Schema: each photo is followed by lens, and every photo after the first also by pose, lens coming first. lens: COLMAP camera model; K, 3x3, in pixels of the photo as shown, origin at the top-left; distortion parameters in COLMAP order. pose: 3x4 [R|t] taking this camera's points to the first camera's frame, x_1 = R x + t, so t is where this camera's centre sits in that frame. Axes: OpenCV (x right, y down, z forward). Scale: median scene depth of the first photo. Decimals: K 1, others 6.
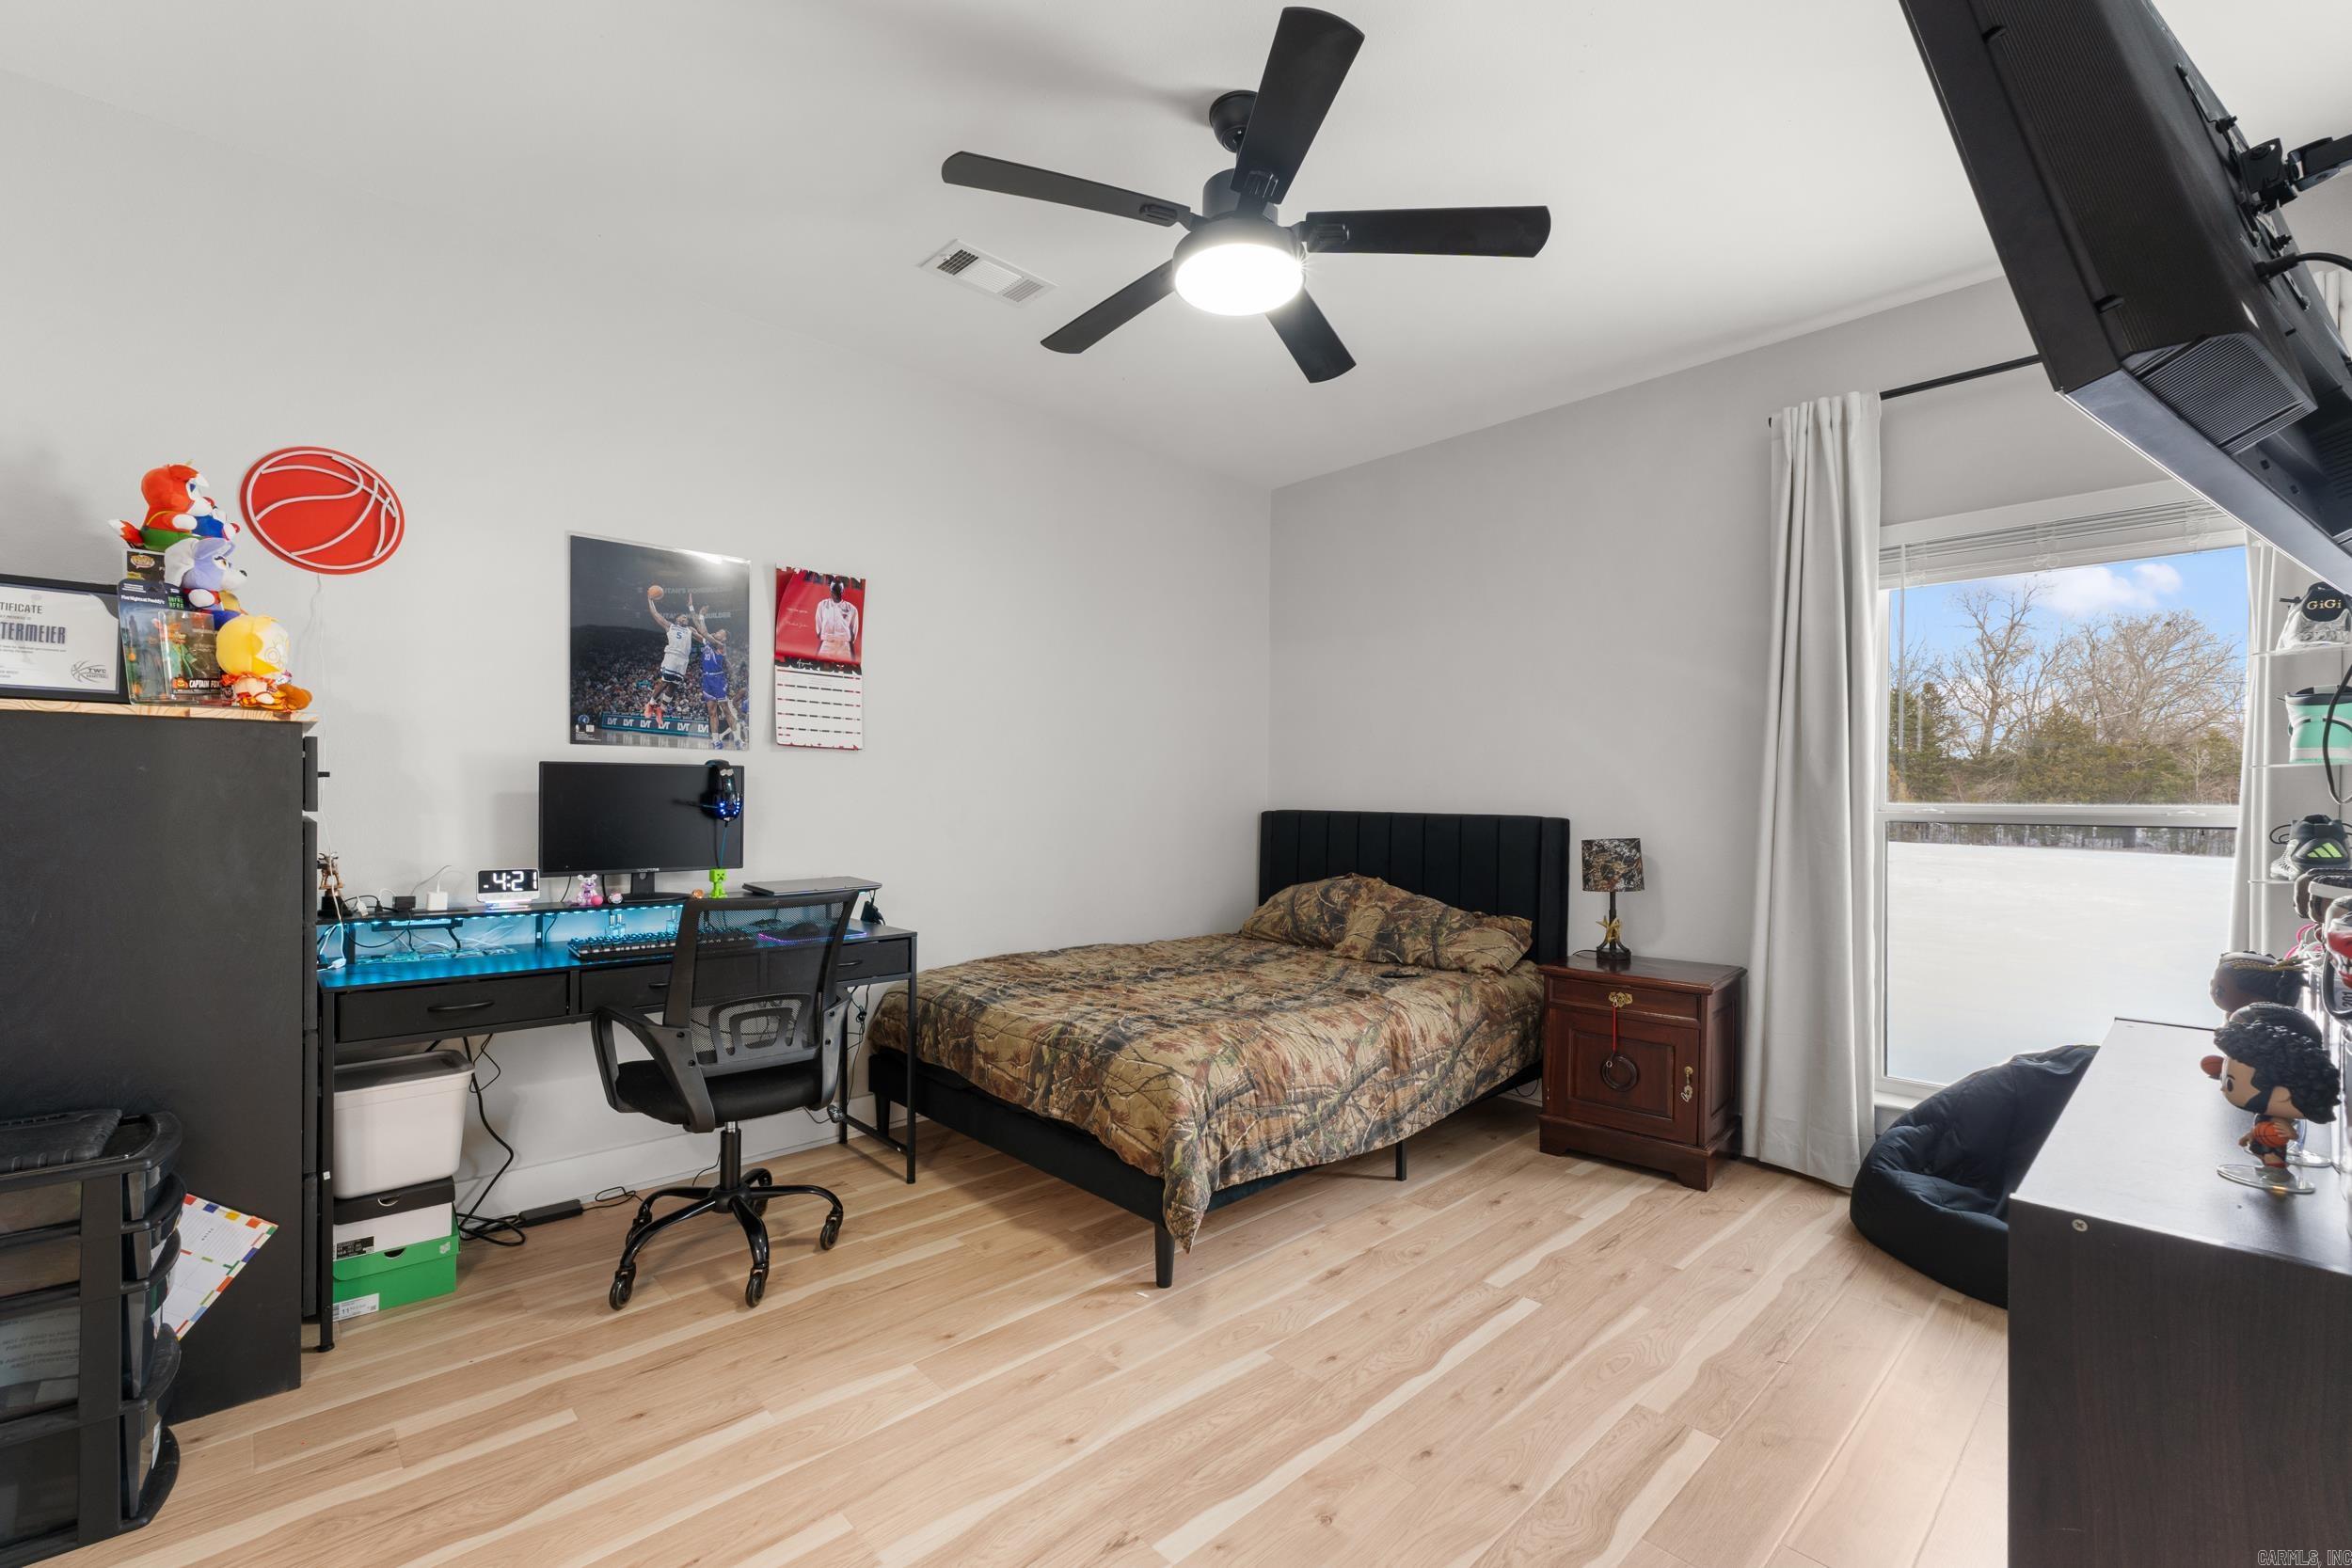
lens RADIAL K [[1014.4, 0, 1176.0], [0, 1014.4, 784.0], [0, 0, 1]] dist [0.001201, 0.000842]
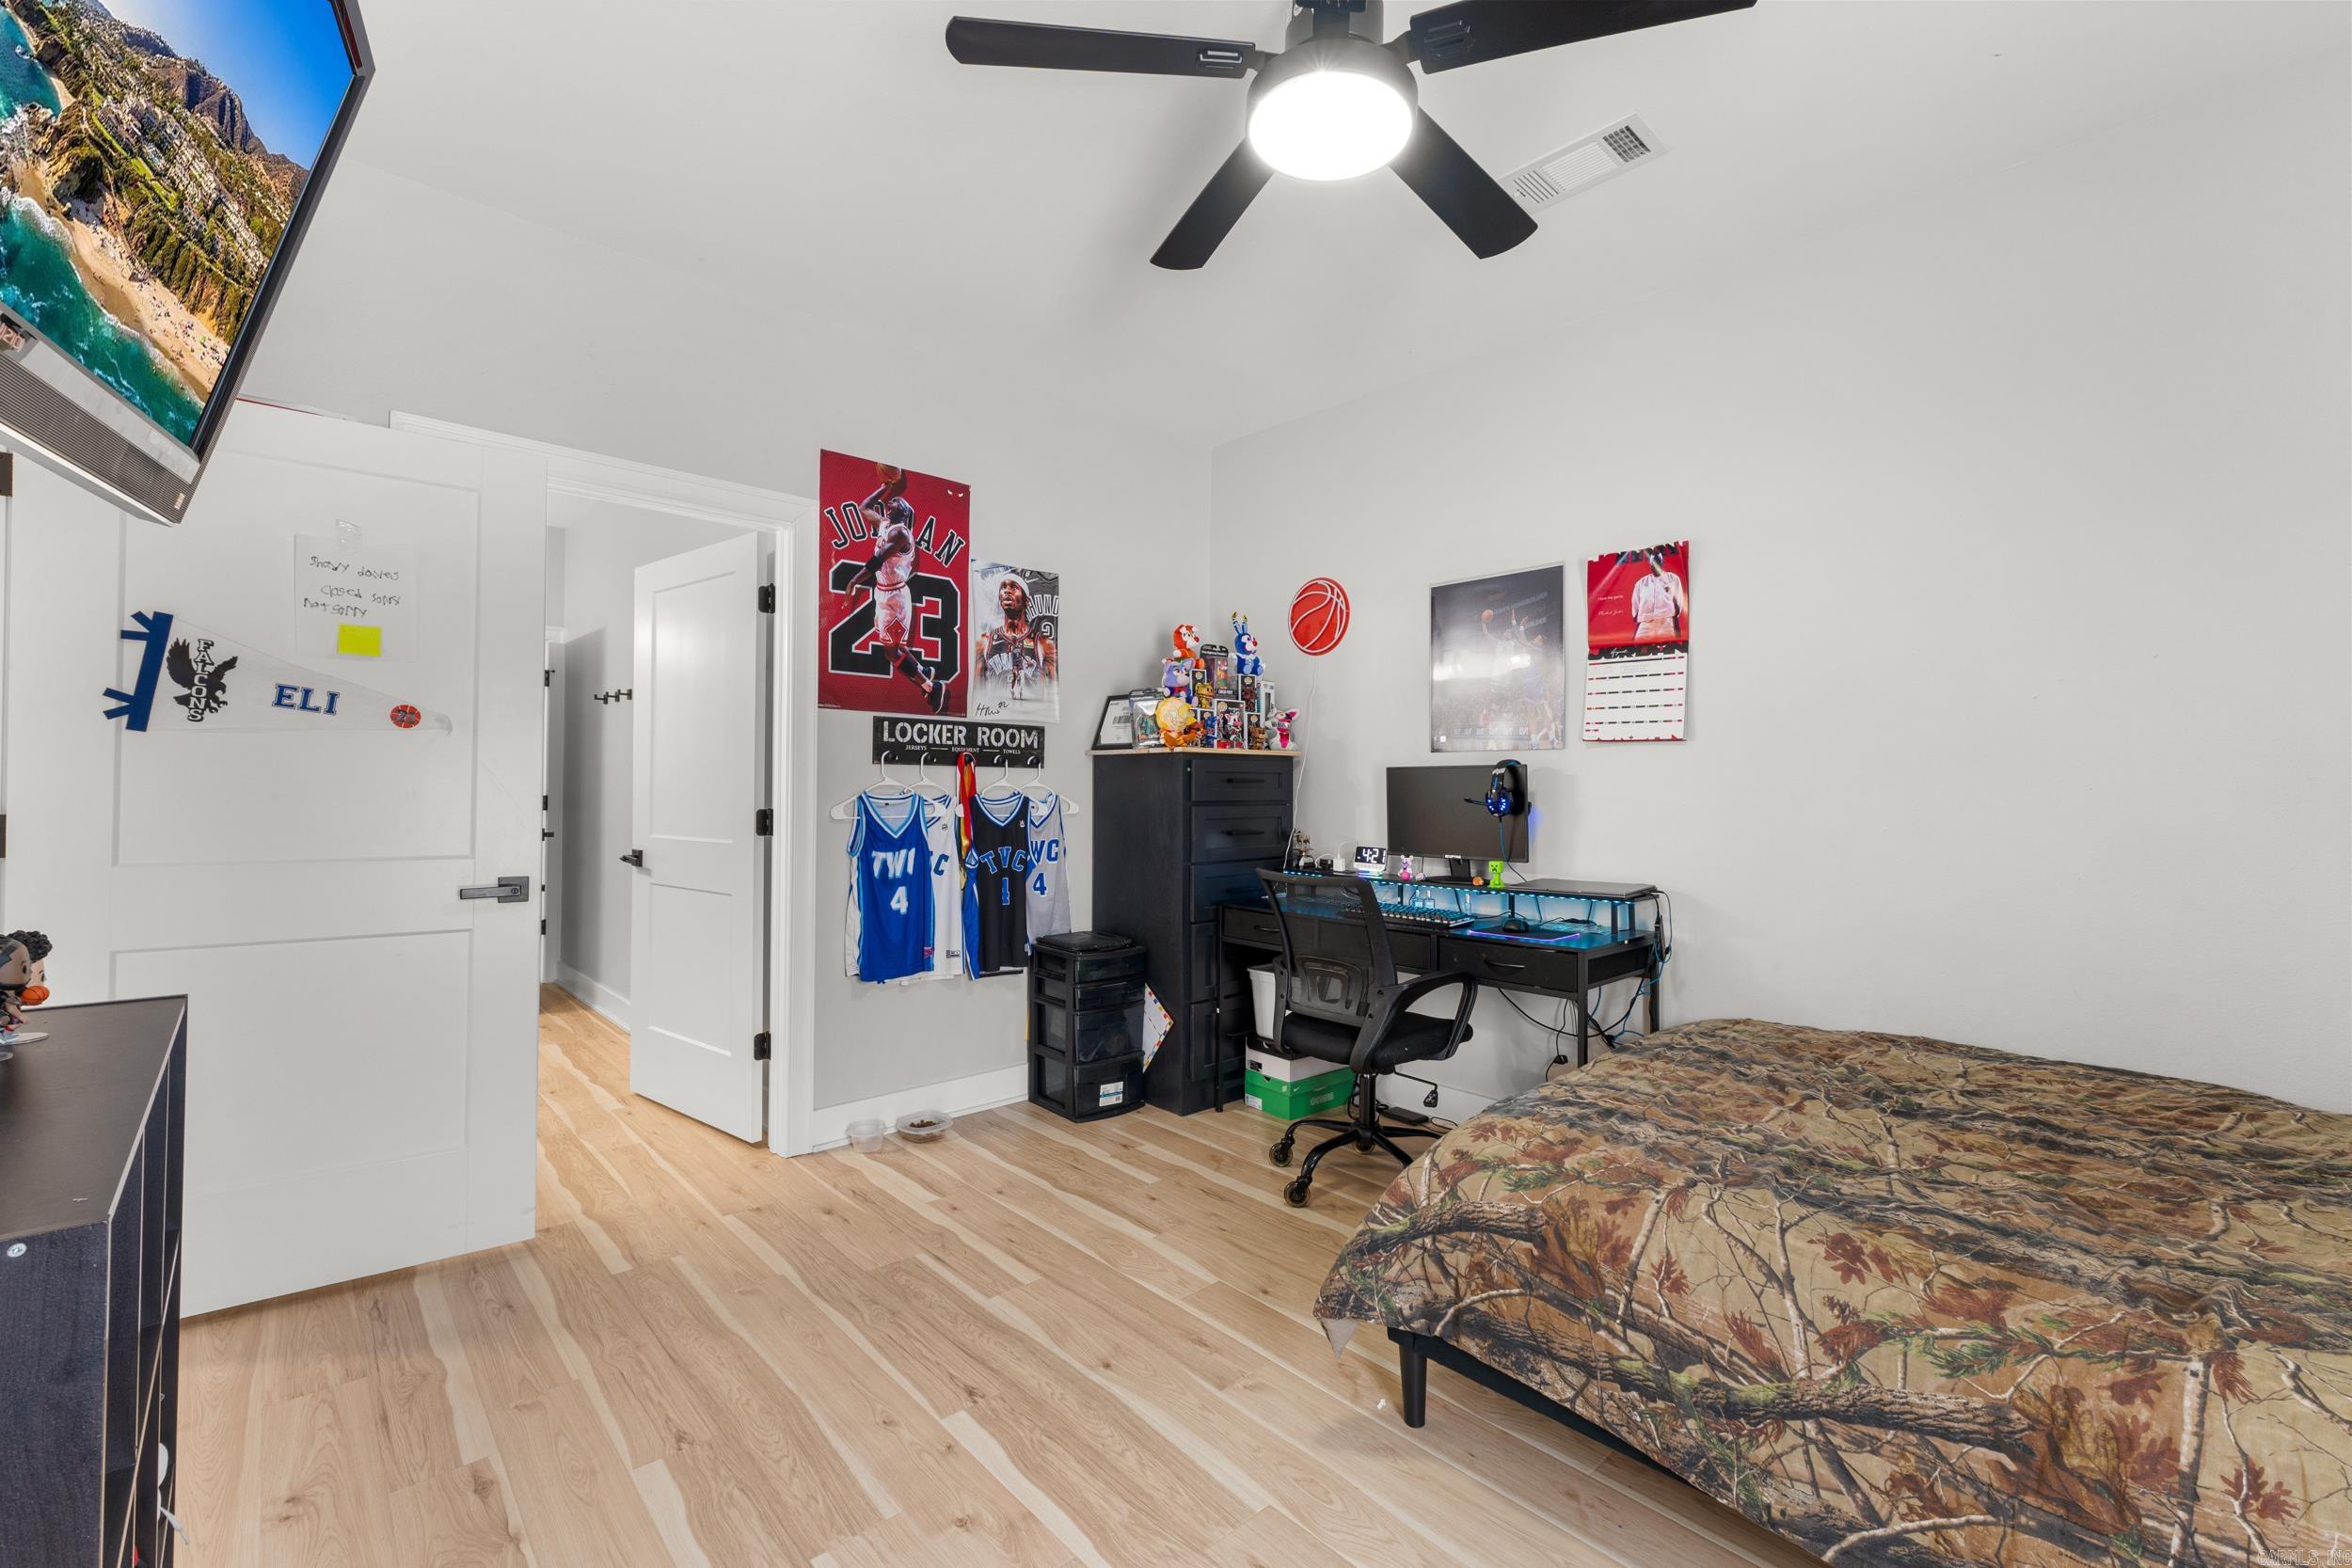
lens RADIAL K [[998.9, 0, 1175.8], [0, 998.9, 770.4], [0, 0, 1]] dist [-0.000556, 0.002985]
pose [[-0.028004, -0.029526, -0.999172, 0.661574], [0.005524, 0.999544, -0.029692, 0.017967], [0.999593, -0.006351, -0.027828, 0.727842]]
